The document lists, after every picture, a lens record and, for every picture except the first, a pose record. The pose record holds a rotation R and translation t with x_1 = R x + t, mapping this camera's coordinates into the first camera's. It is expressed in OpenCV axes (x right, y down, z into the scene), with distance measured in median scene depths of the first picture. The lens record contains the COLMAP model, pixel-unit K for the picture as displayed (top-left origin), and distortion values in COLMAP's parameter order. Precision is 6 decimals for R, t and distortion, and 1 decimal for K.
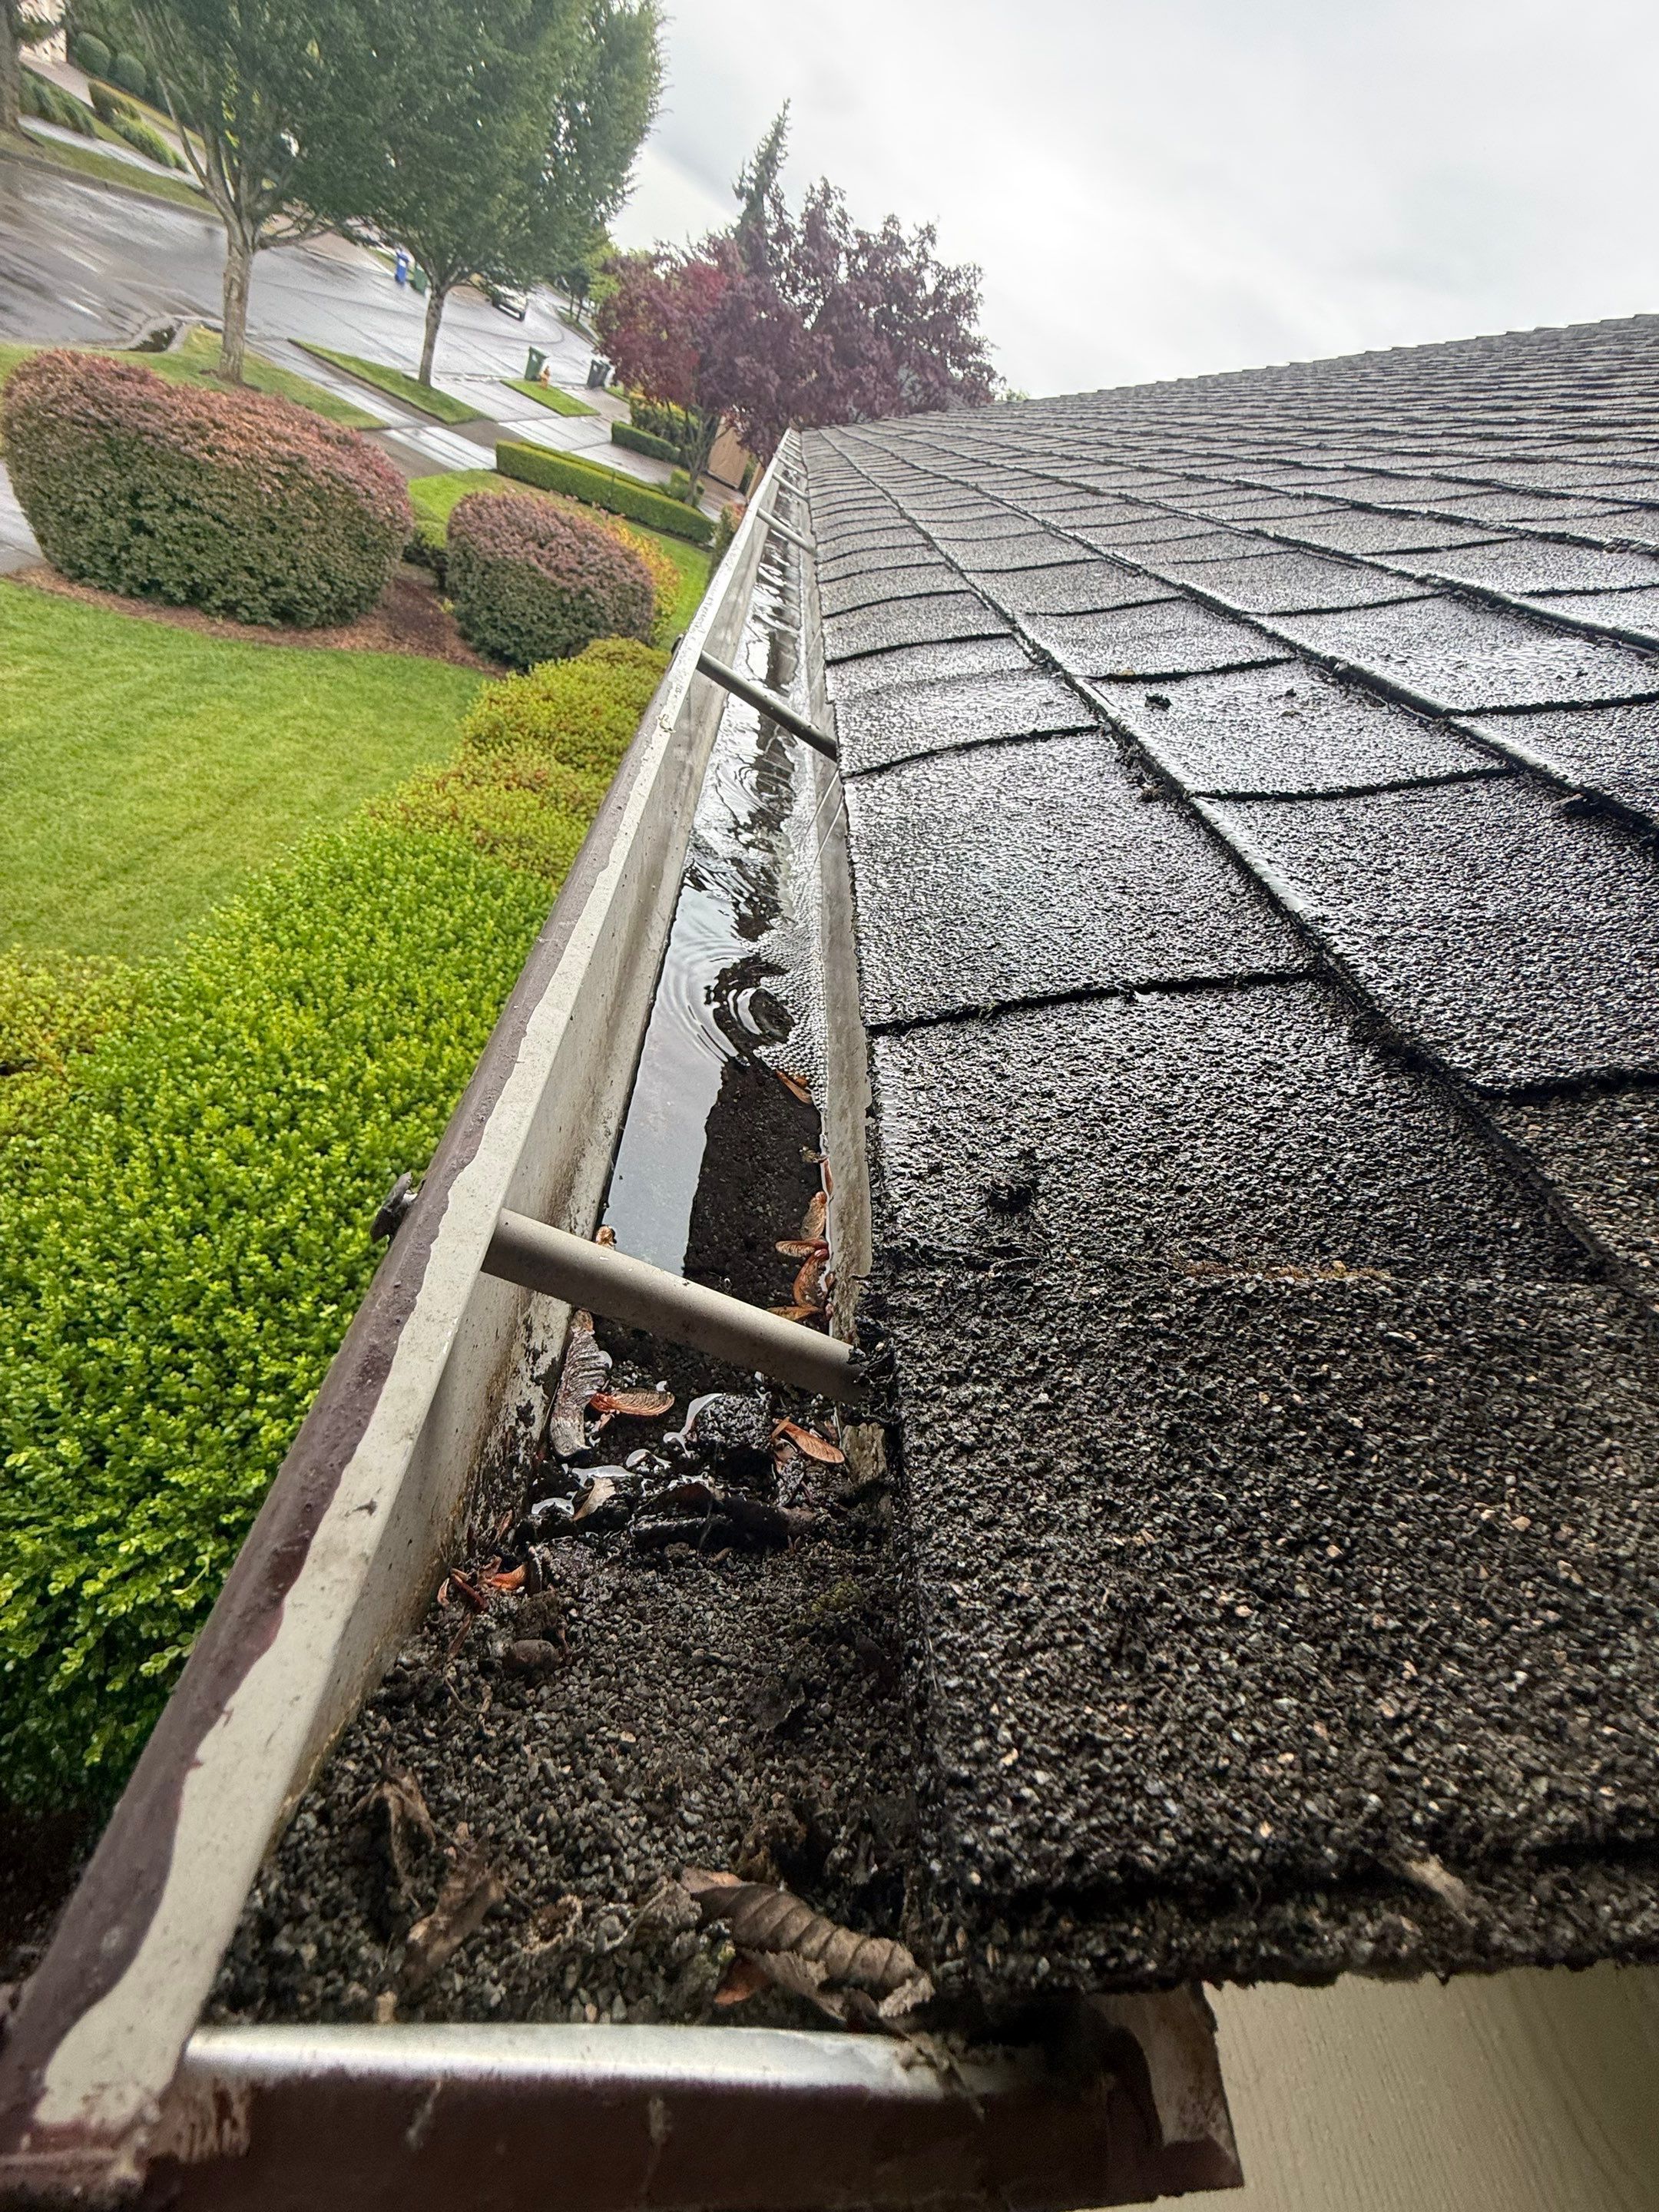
lens RADIAL K [[883.1, 0, 820.1], [0, 883.1, 1114.6], [0, 0, 1]] dist [0.002126, -0.000492]
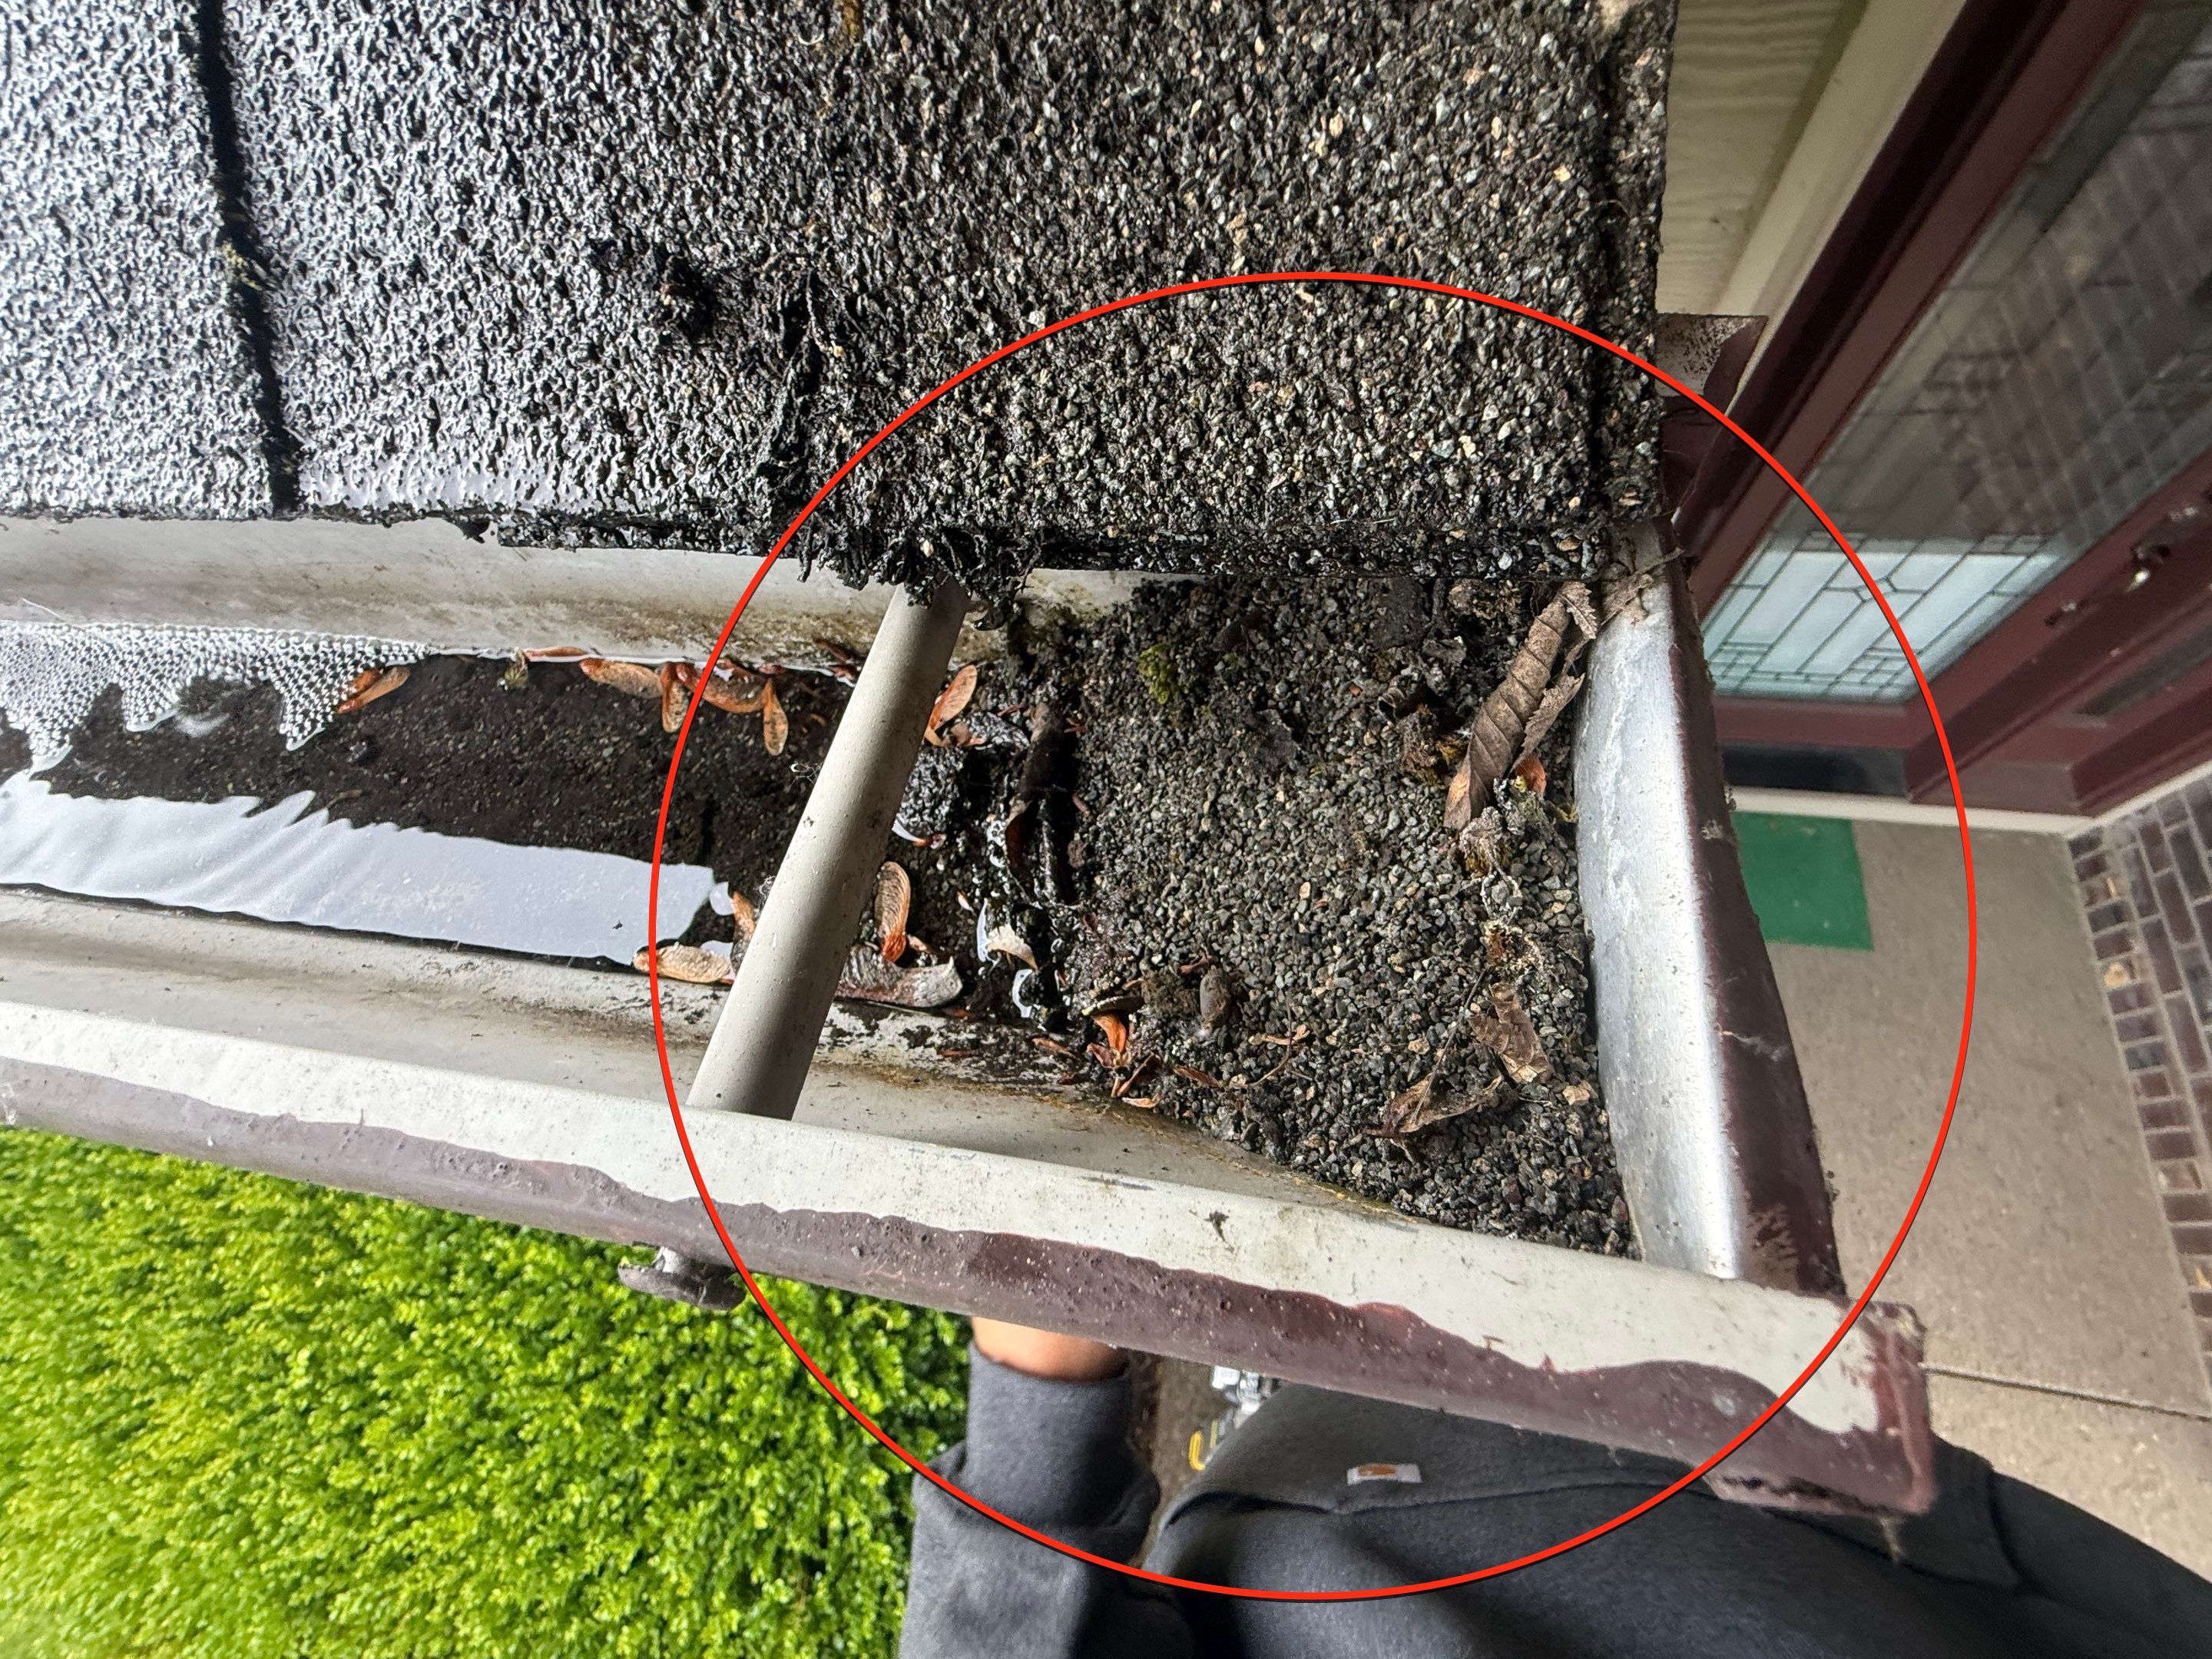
lens RADIAL K [[883.1, 0, 1102.8], [0, 883.1, 826.2], [0, 0, 1]] dist [0.002126, -0.000492]
pose [[0.092284, -0.994619, -0.047081, -0.111791], [0.770215, 0.041336, 0.636443, -0.071895], [-0.631072, -0.094996, 0.769885, 0.367899]]
